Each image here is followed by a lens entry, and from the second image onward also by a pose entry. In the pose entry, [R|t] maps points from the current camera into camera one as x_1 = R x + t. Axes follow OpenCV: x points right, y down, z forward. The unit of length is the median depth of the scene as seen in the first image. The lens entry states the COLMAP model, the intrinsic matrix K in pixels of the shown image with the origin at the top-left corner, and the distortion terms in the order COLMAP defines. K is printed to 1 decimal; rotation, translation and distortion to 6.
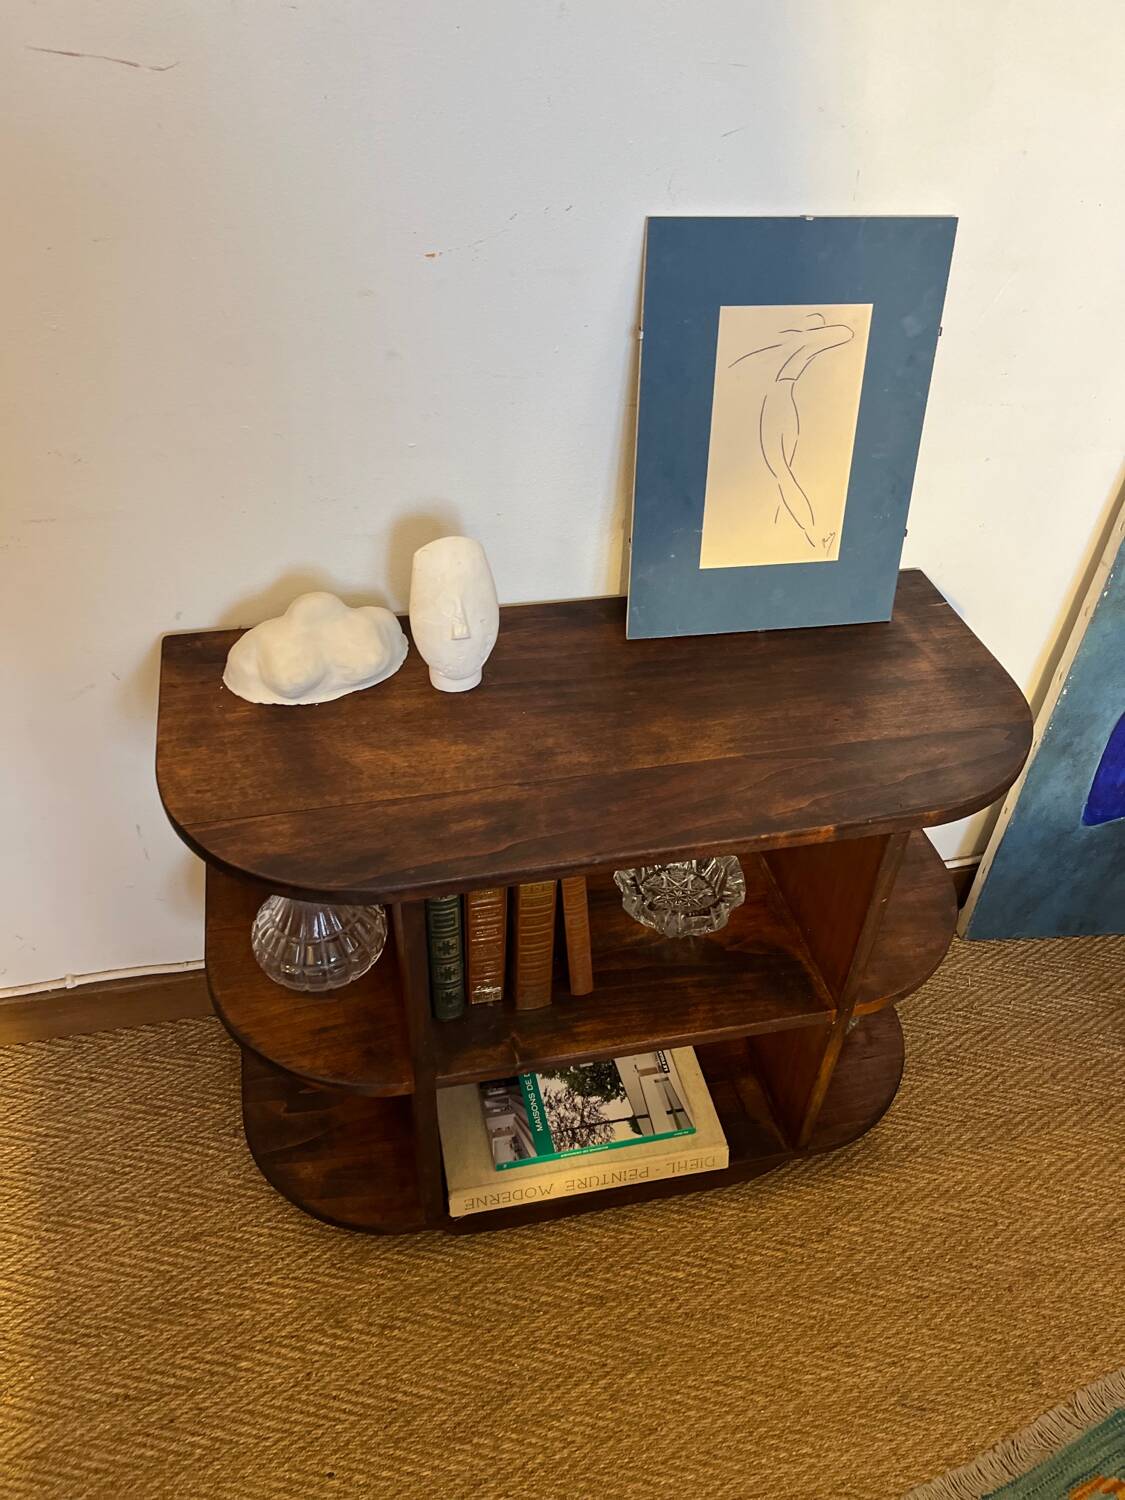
lens RADIAL K [[1135.5, 0, 568.6], [0, 1135.5, 755.4], [0, 0, 1]] dist [0.068175, -0.098110]
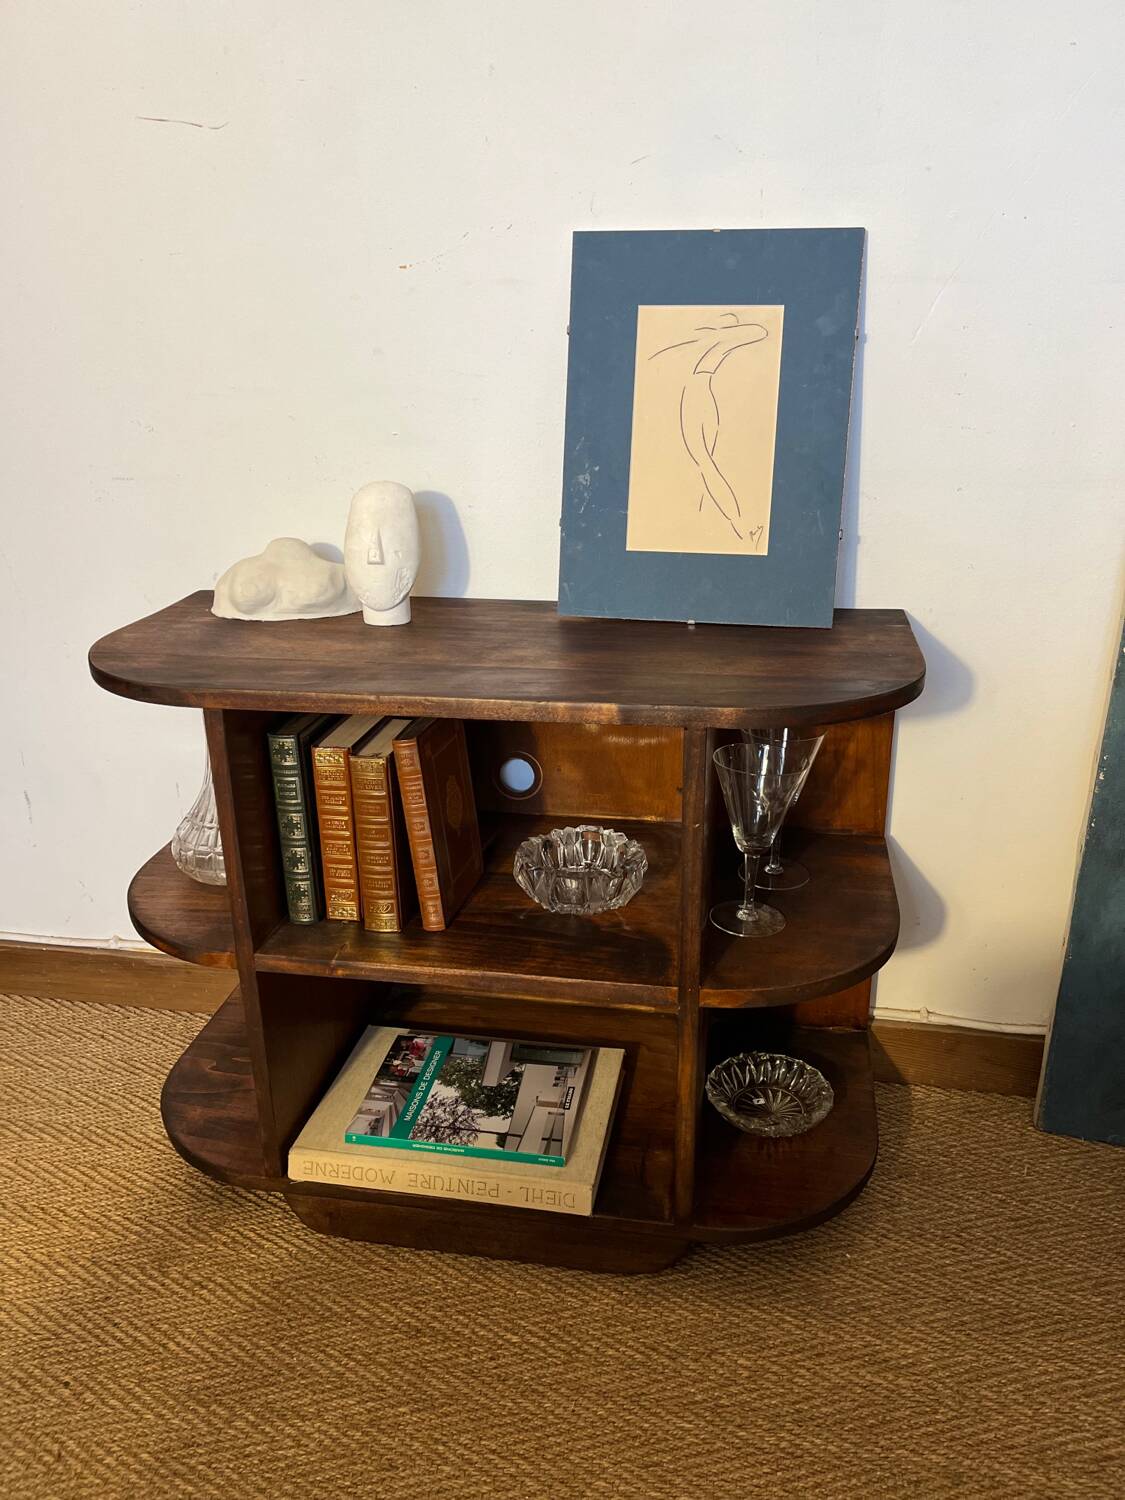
lens RADIAL K [[1135.5, 0, 567.3], [0, 1135.5, 757.6], [0, 0, 1]] dist [0.068175, -0.098110]
pose [[0.920550, 0.083262, -0.381649, 0.444143], [-0.211085, 0.928117, -0.306662, 0.321543], [0.328682, 0.362858, 0.871953, 0.118807]]
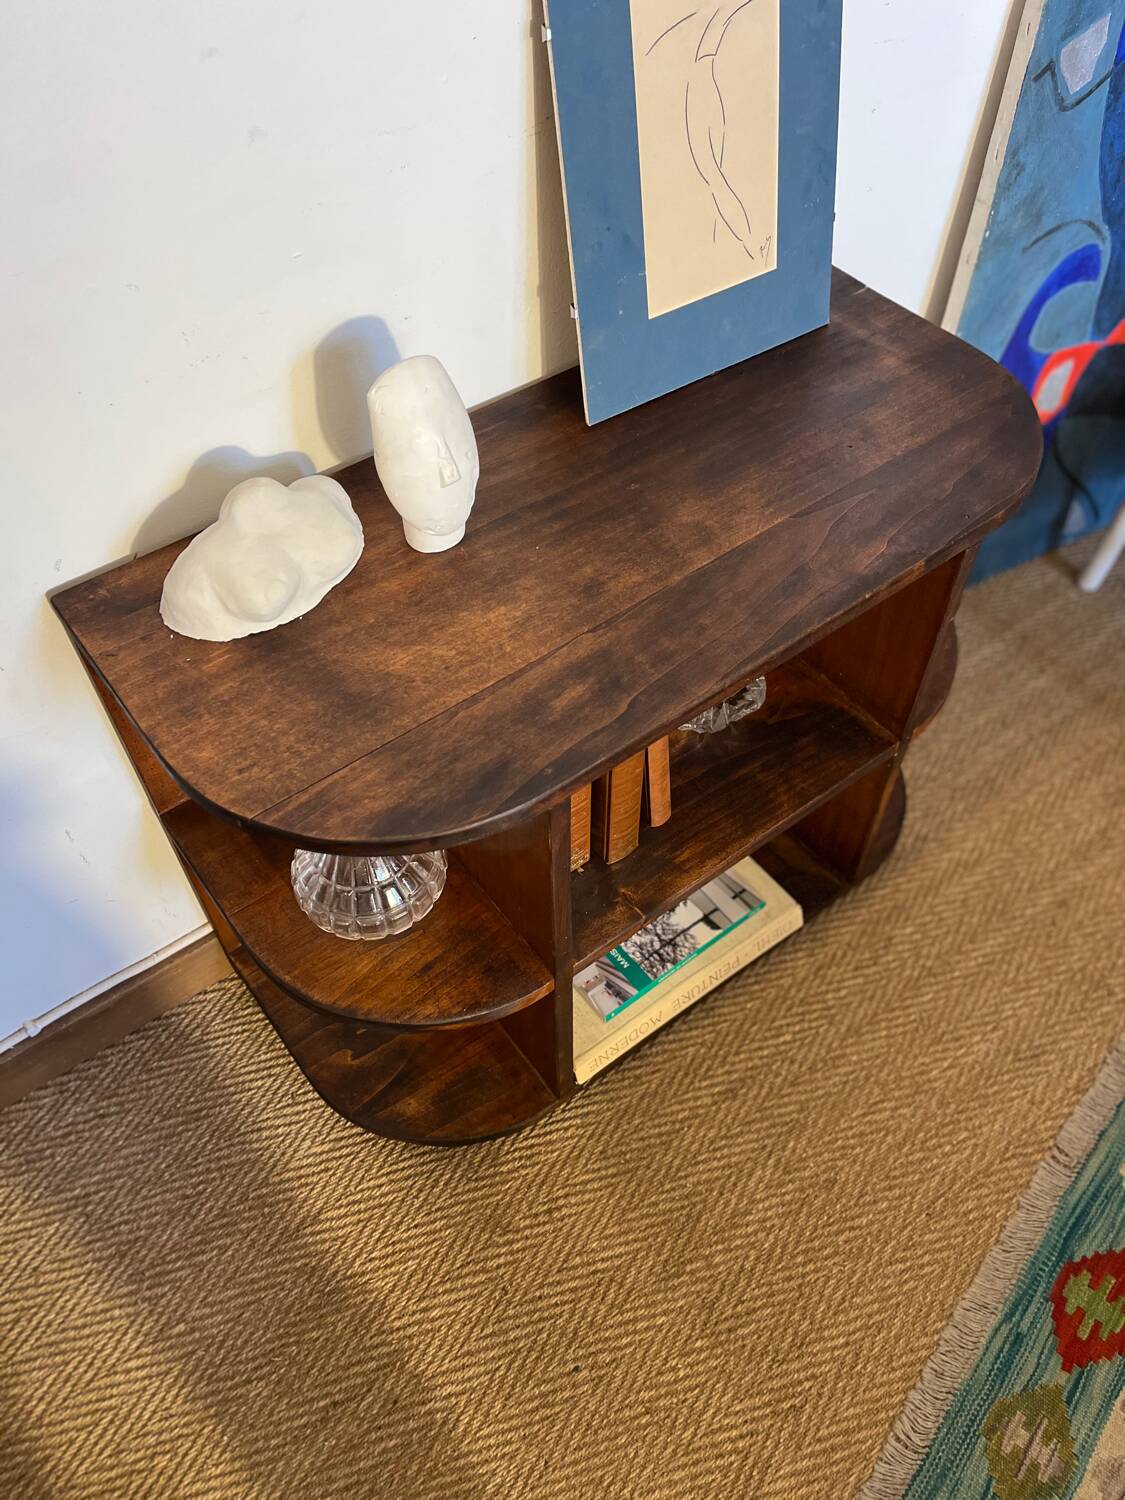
lens RADIAL K [[1135.5, 0, 567.2], [0, 1135.5, 755.0], [0, 0, 1]] dist [0.068175, -0.098110]
pose [[0.909015, -0.353063, 0.221447, -0.225049], [0.302001, 0.924193, 0.233802, -0.074410], [-0.287207, -0.145652, 0.946730, 0.145335]]
